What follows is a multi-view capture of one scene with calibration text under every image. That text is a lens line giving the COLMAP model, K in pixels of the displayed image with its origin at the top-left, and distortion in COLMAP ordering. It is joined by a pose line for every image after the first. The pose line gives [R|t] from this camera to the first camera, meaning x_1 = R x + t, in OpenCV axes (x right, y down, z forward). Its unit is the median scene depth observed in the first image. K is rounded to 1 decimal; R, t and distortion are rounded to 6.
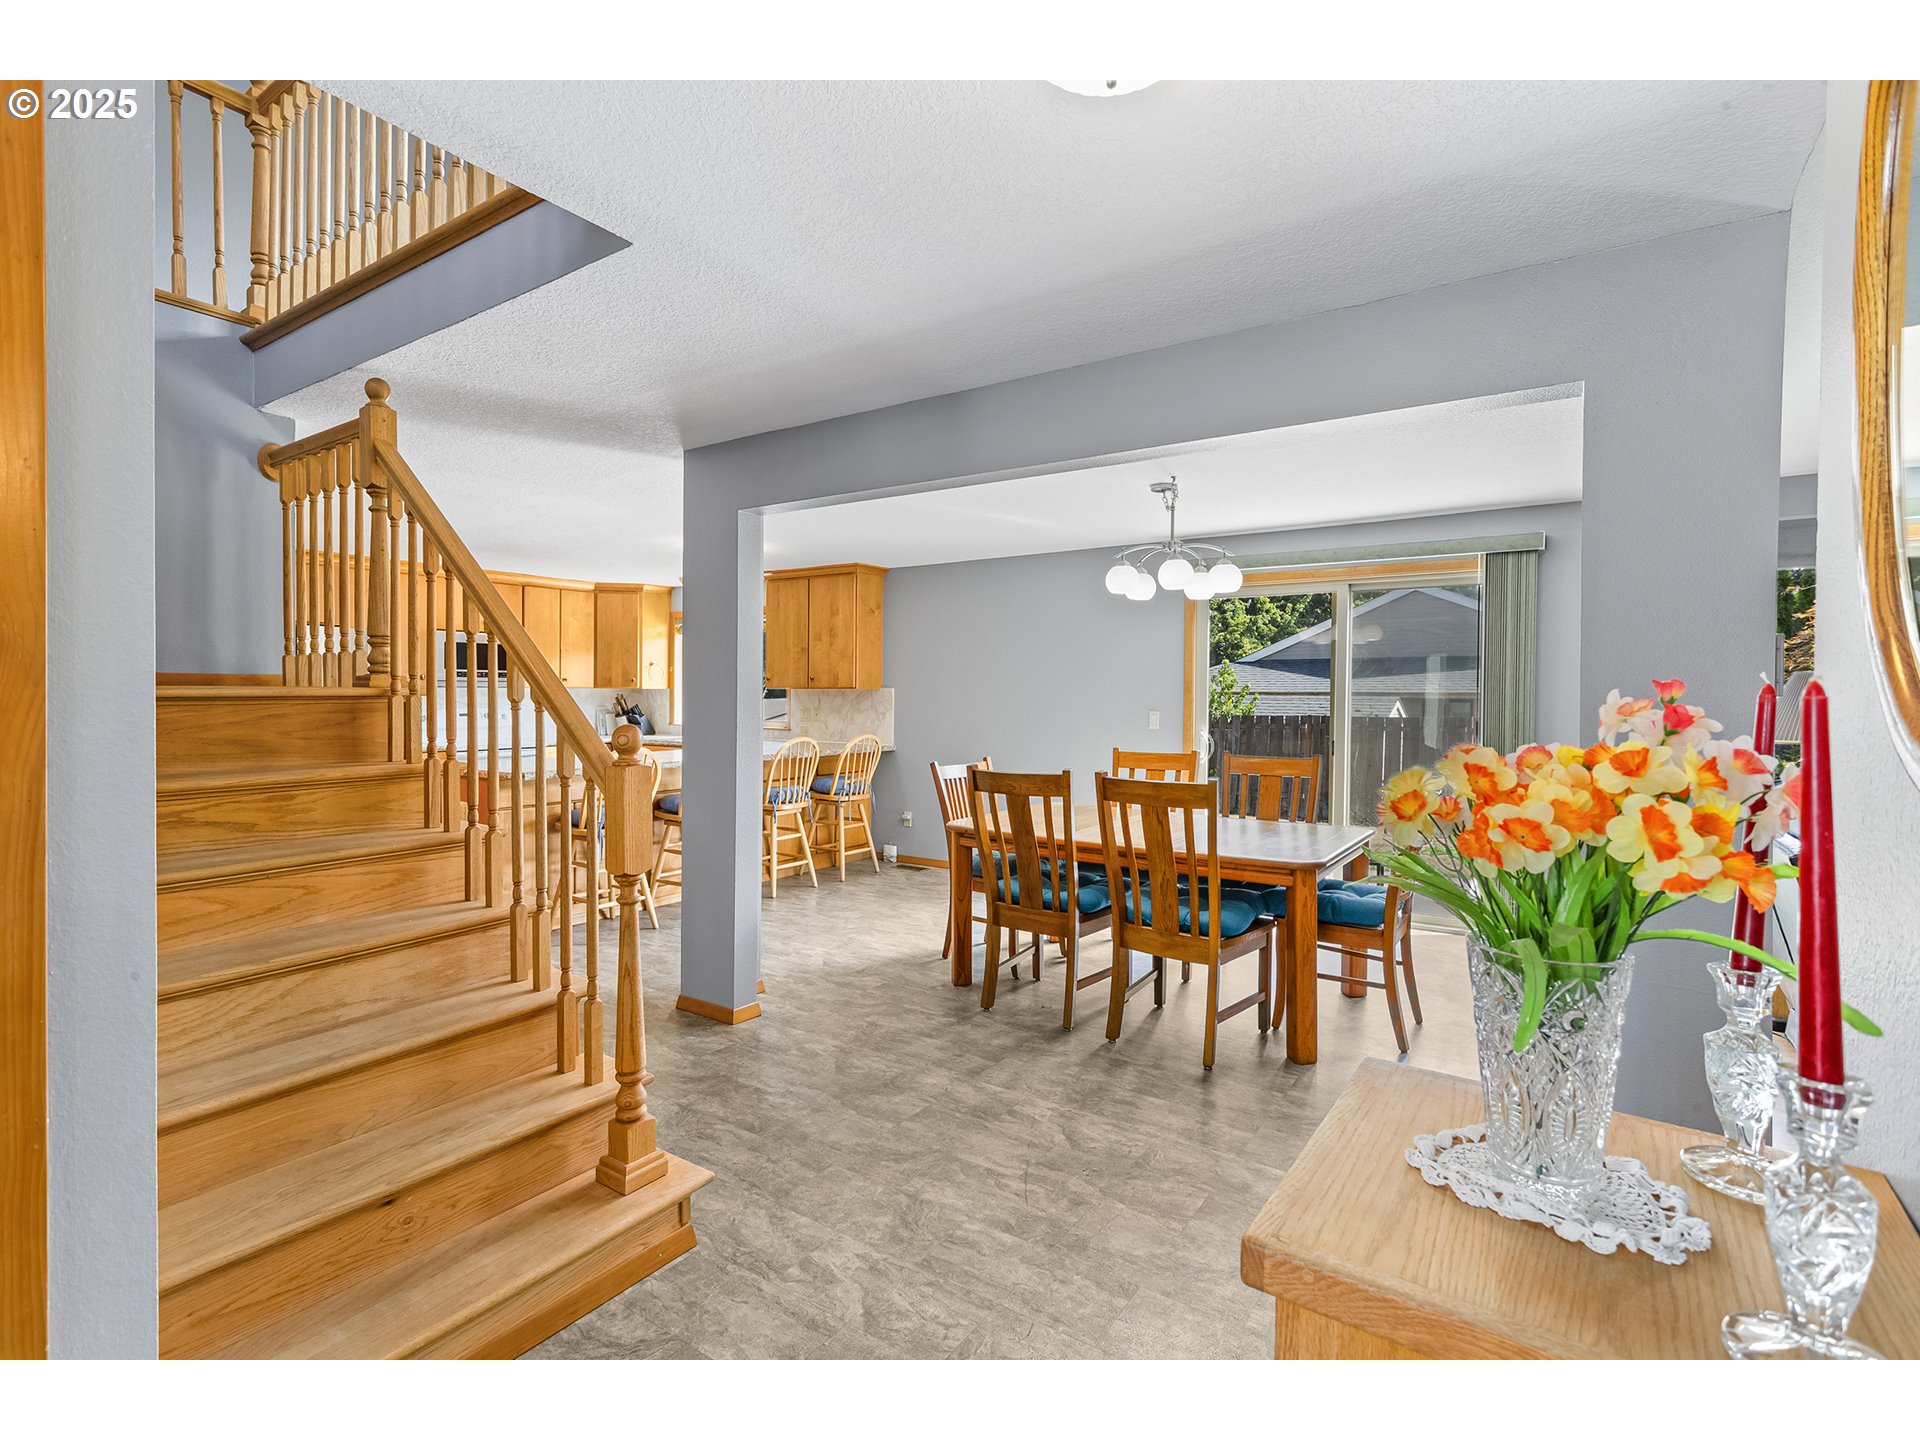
lens RADIAL K [[906.8, 0, 957.4], [0, 906.8, 707.8], [0, 0, 1]] dist [0.001404, 0.000362]
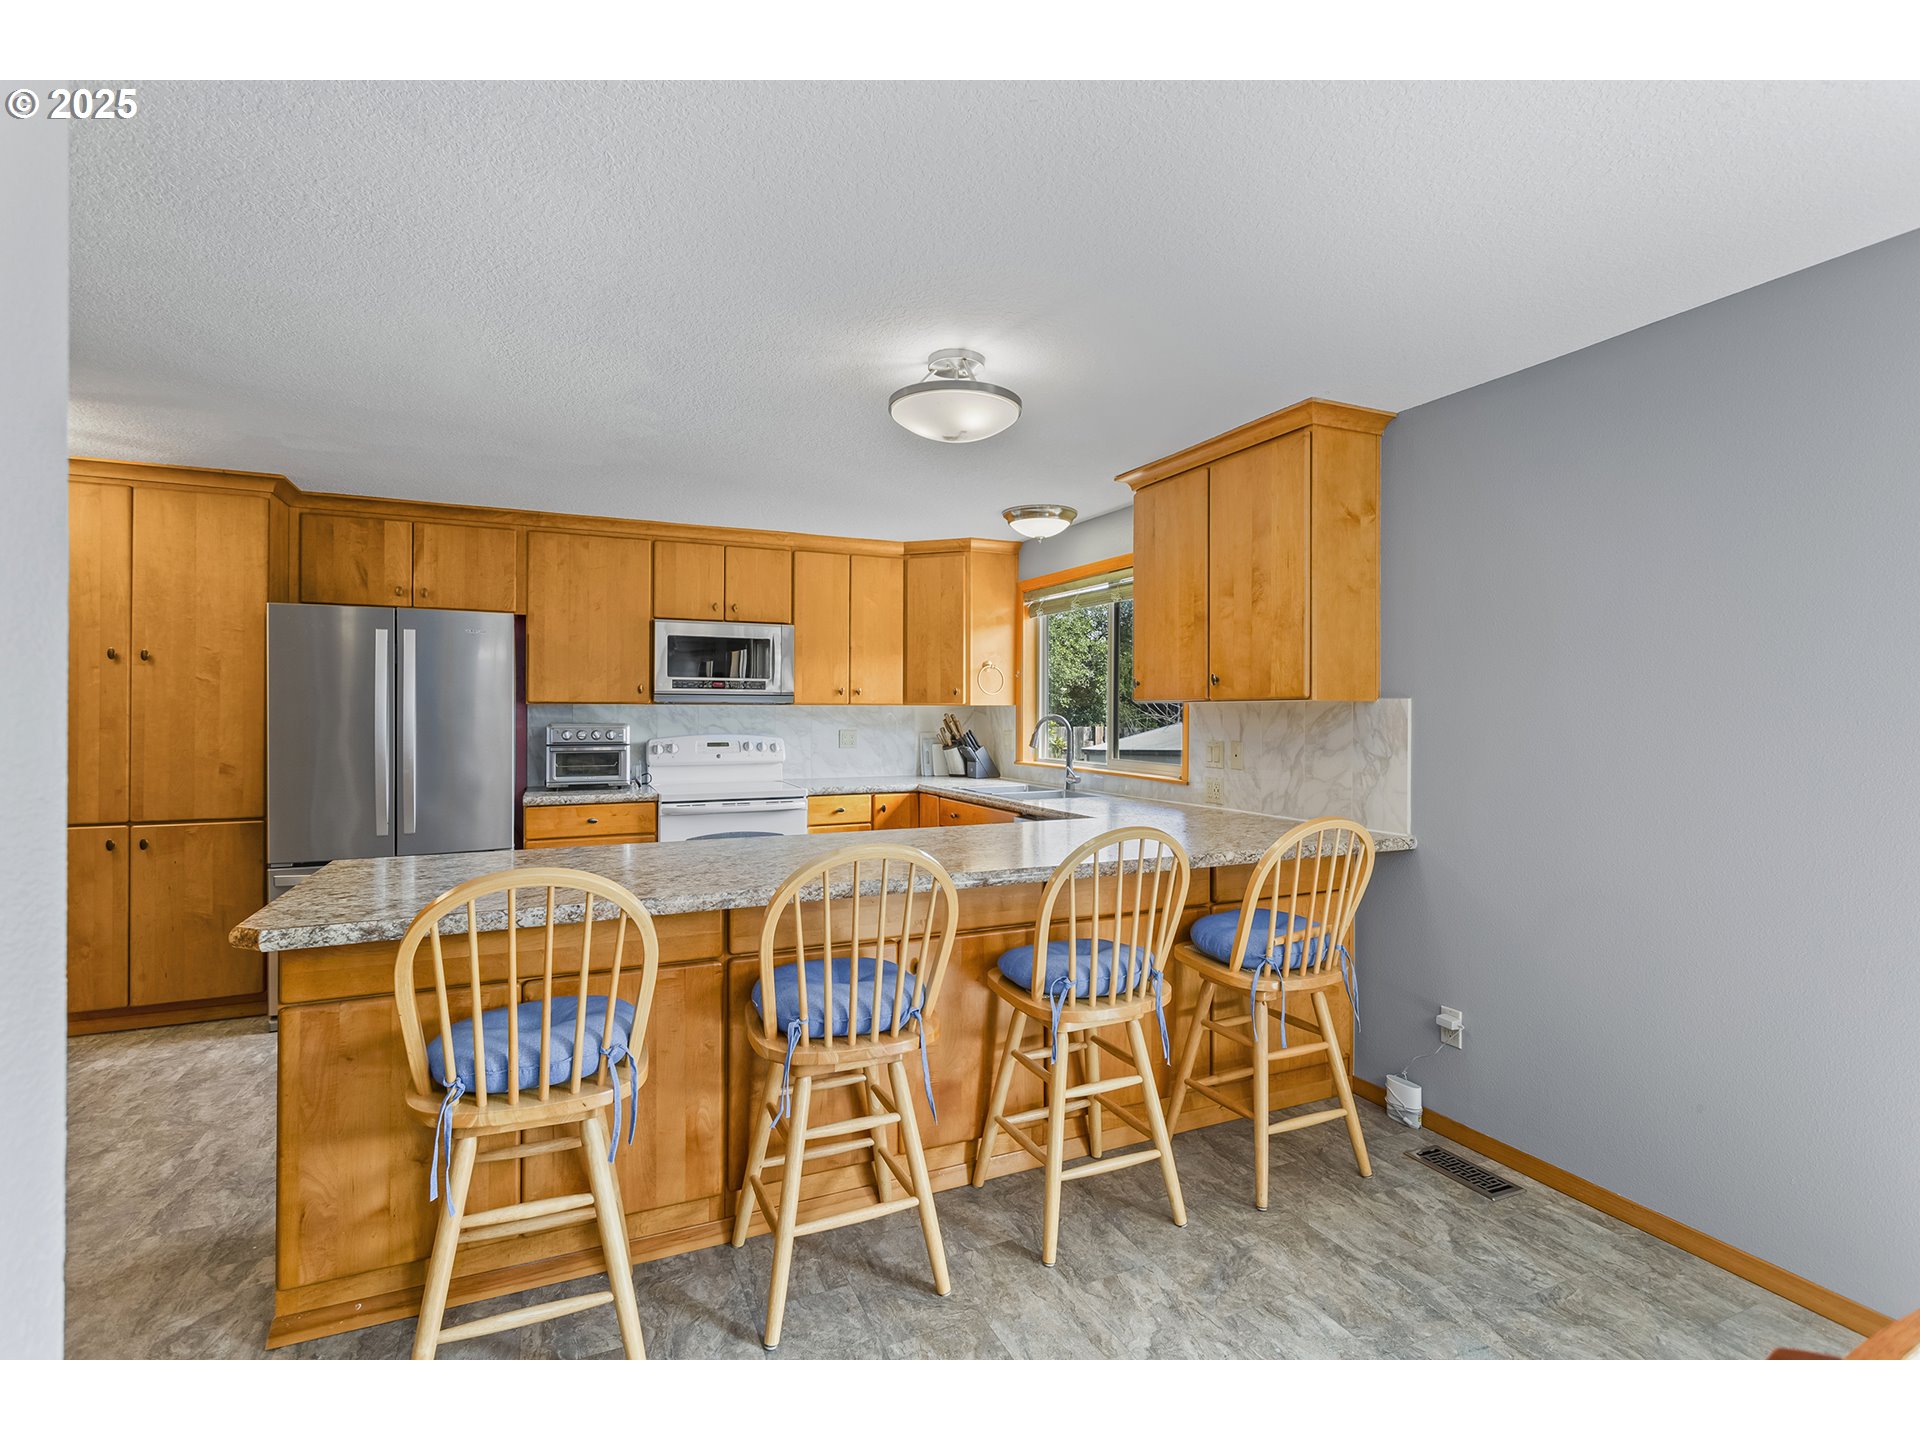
lens RADIAL K [[929.1, 0, 987.2], [0, 929.1, 712.2], [0, 0, 1]] dist [0.053135, -0.000001]
pose [[0.873382, -0.004040, -0.487019, -0.029564], [-0.003599, 0.999885, -0.014749, -0.008202], [0.487022, 0.014634, 0.873267, 0.525381]]
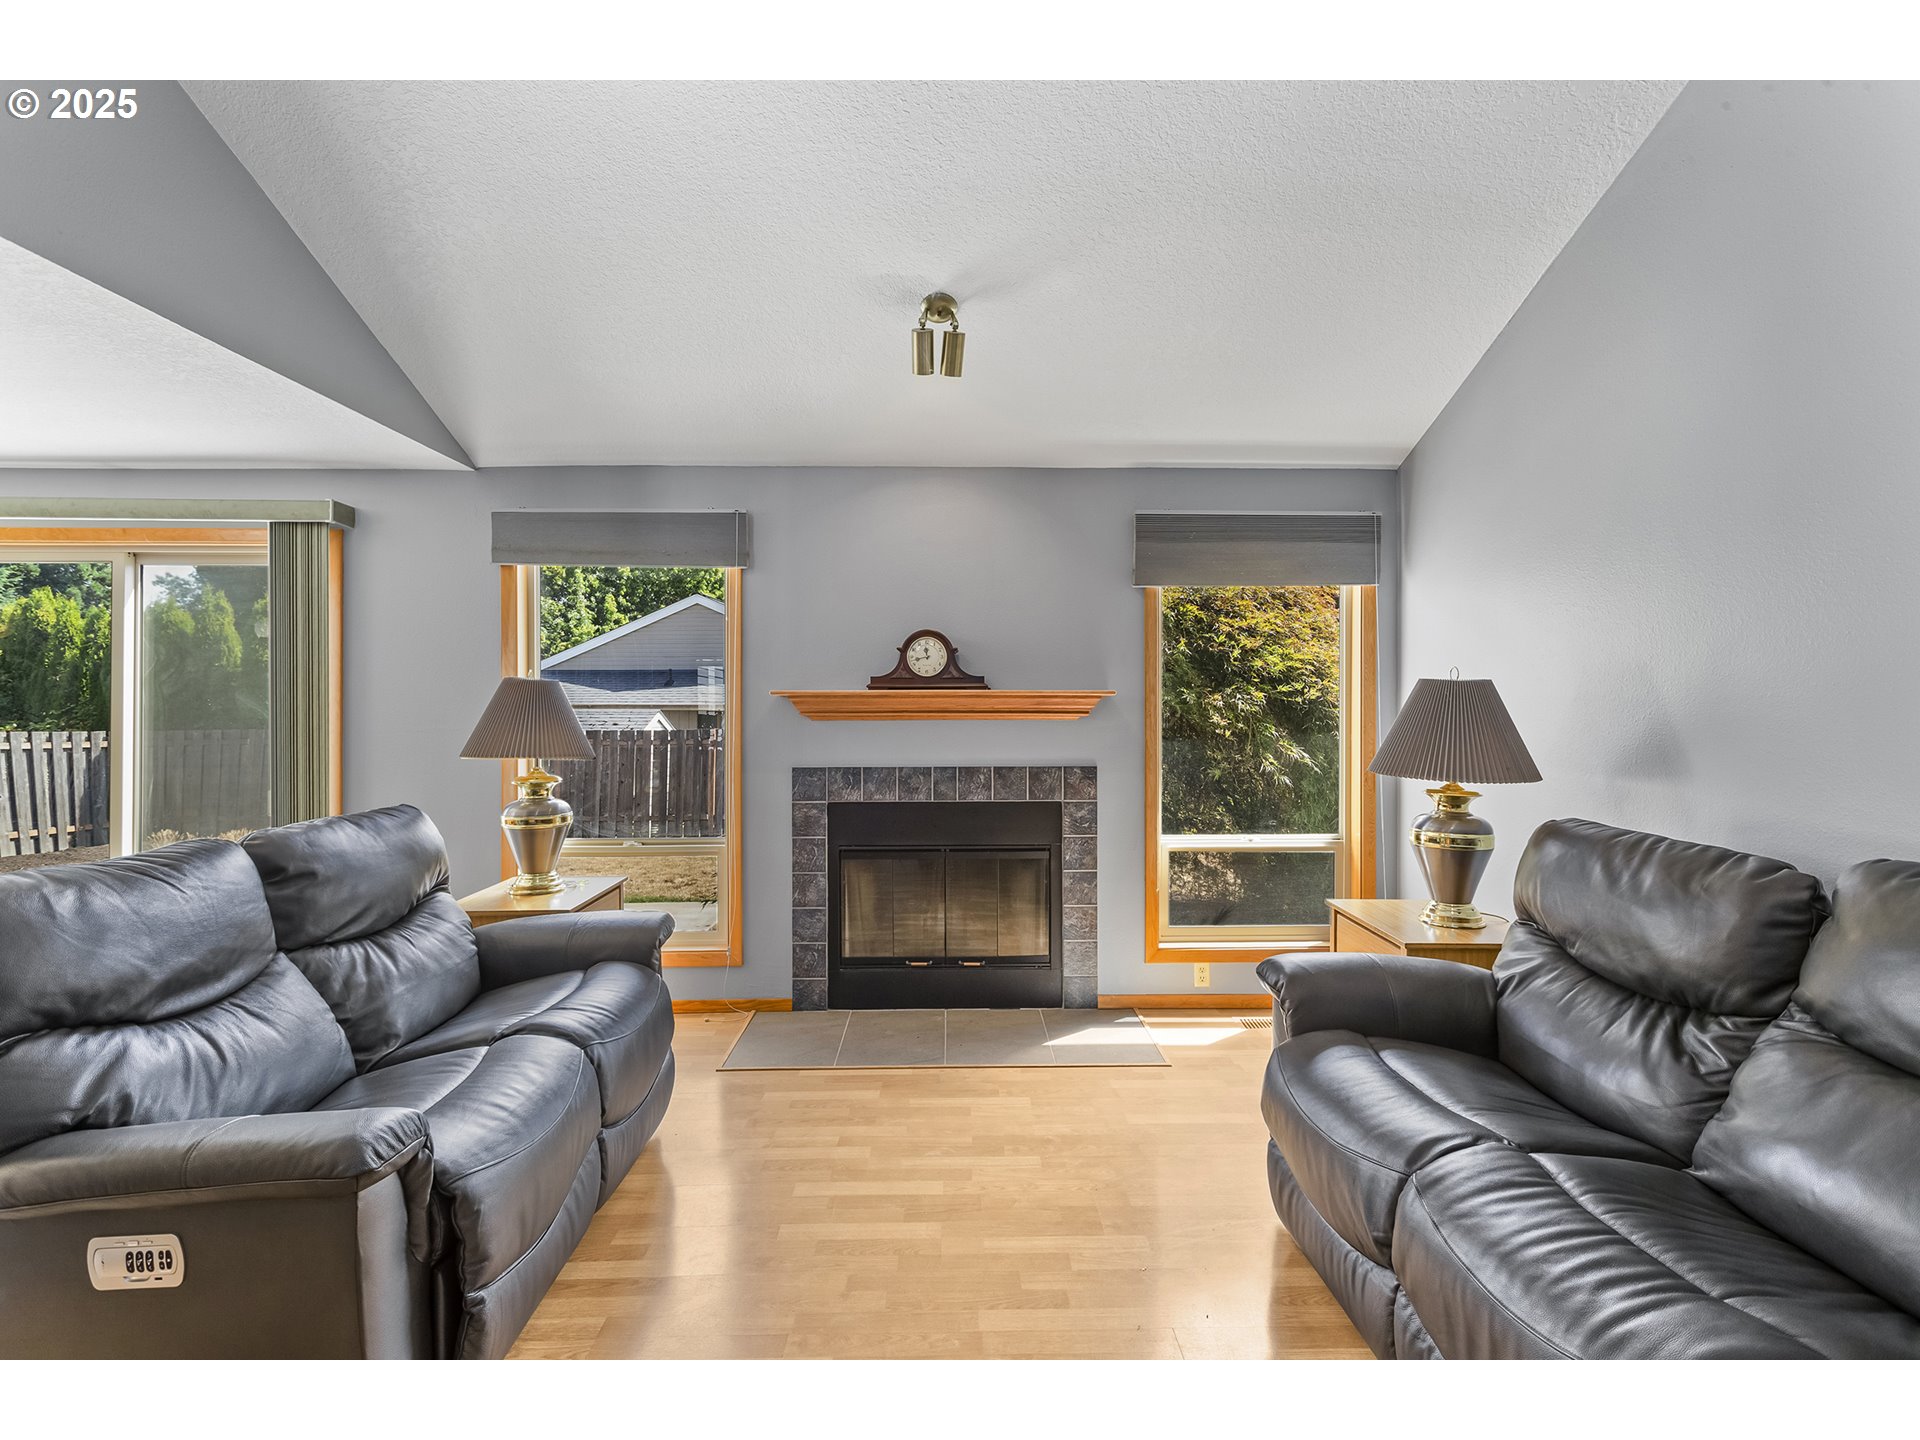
lens RADIAL K [[919.4, 0, 962.1], [0, 919.4, 714.7], [0, 0, 1]] dist [0.002650, 0.001465]
pose [[0.807513, -0.011391, 0.589739, 0.383009], [0.015626, 0.999876, -0.002084, 0.002447], [-0.589642, 0.010898, 0.807591, 0.014423]]
